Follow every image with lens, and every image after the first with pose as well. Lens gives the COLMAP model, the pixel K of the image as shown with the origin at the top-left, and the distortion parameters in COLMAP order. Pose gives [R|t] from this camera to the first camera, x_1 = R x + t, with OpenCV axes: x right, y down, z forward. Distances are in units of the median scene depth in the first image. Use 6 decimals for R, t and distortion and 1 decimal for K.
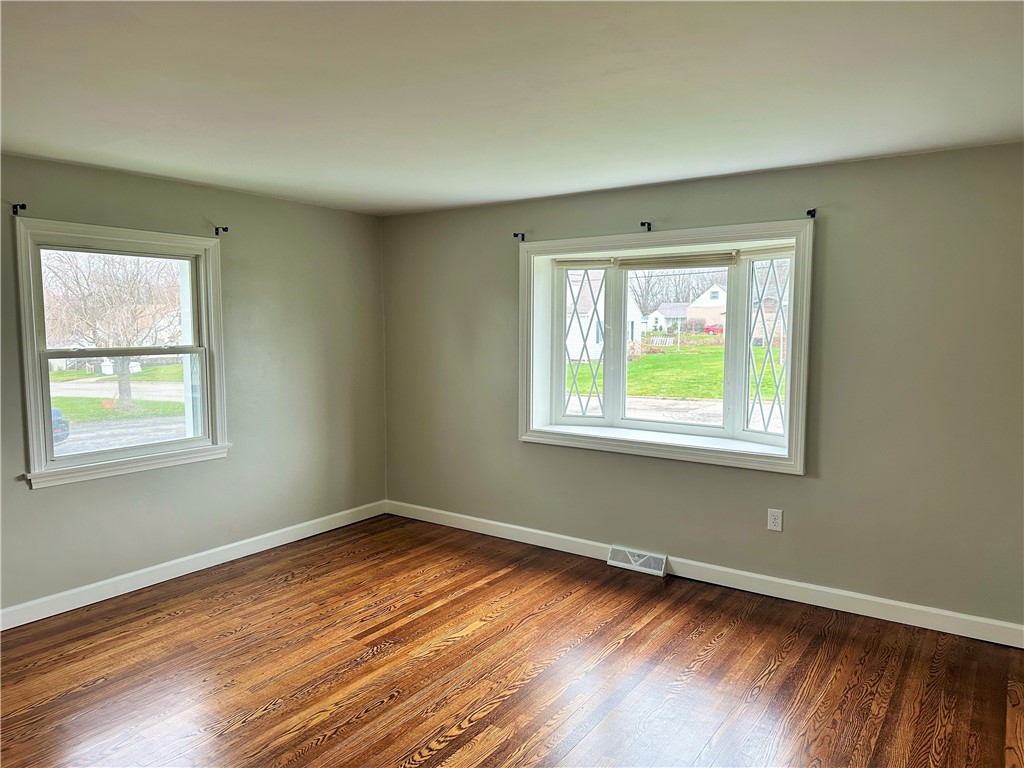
lens RADIAL K [[722.0, 0, 515.1], [0, 722.0, 382.2], [0, 0, 1]] dist [0.058206, -0.042651]
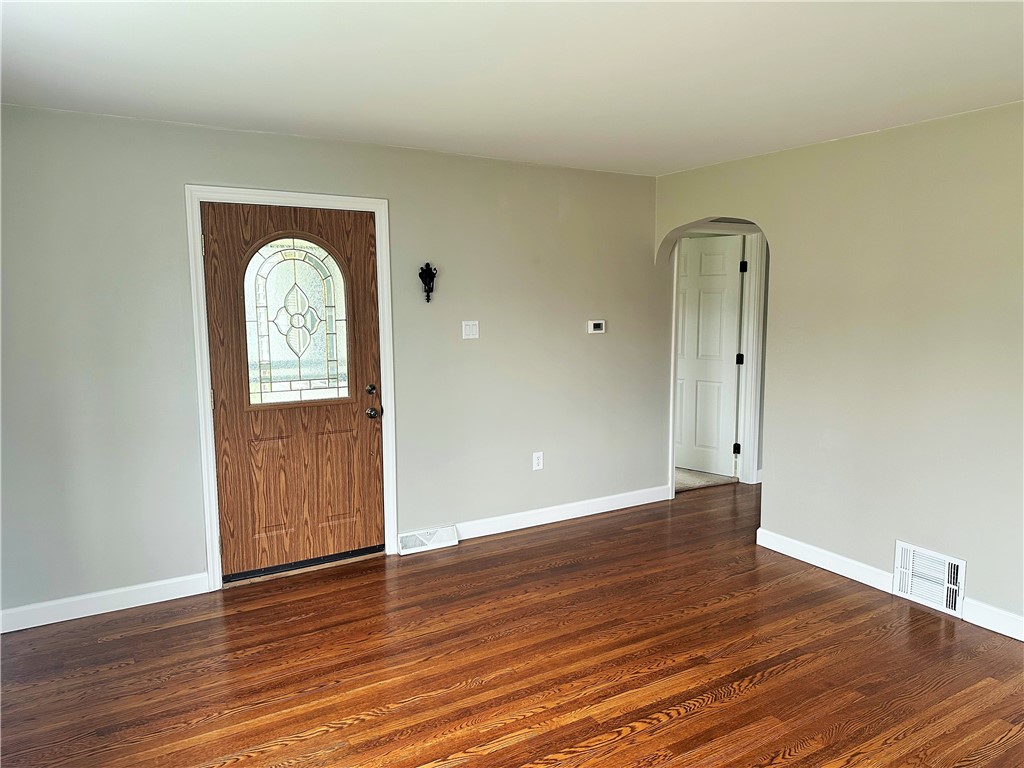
lens RADIAL K [[722.0, 0, 515.1], [0, 722.0, 382.2], [0, 0, 1]] dist [0.058206, -0.042651]
pose [[-0.915223, -0.041829, 0.400770, -0.212253], [0.039276, 0.980601, 0.192041, -0.104139], [-0.401028, 0.191501, -0.895826, 1.311732]]
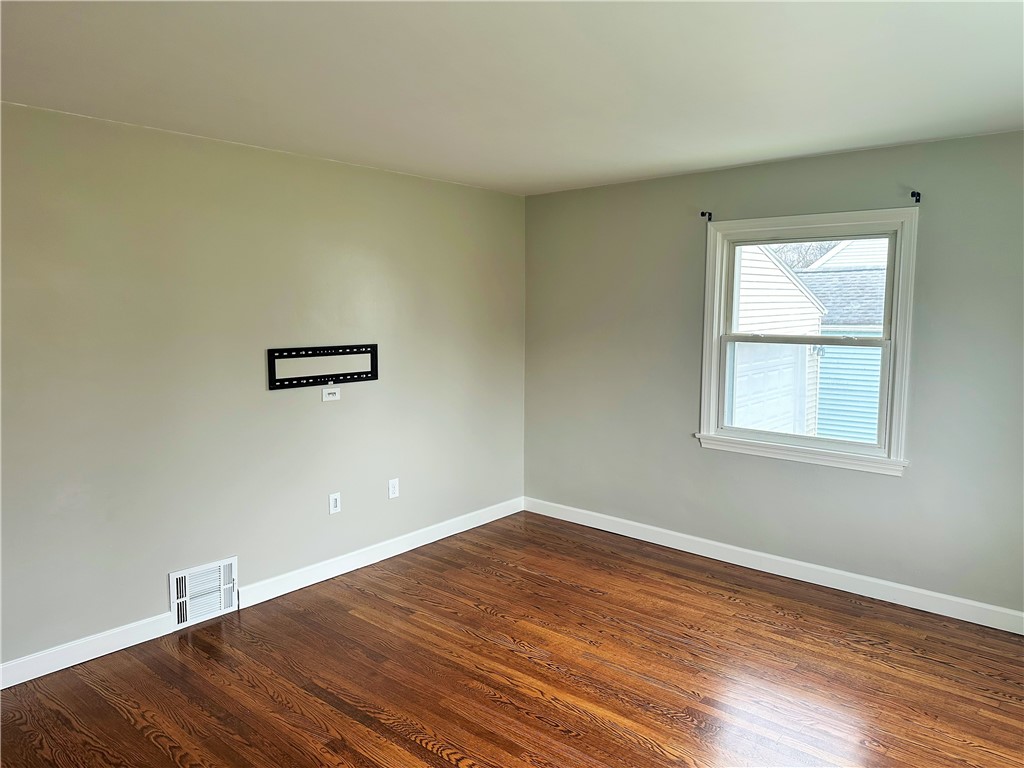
lens RADIAL K [[722.0, 0, 515.1], [0, 722.0, 382.2], [0, 0, 1]] dist [0.058206, -0.042651]
pose [[-0.097229, 0.108128, -0.989371, 0.530355], [-0.087275, 0.989325, 0.116700, -0.071550], [0.991428, 0.097694, -0.086754, 0.763180]]
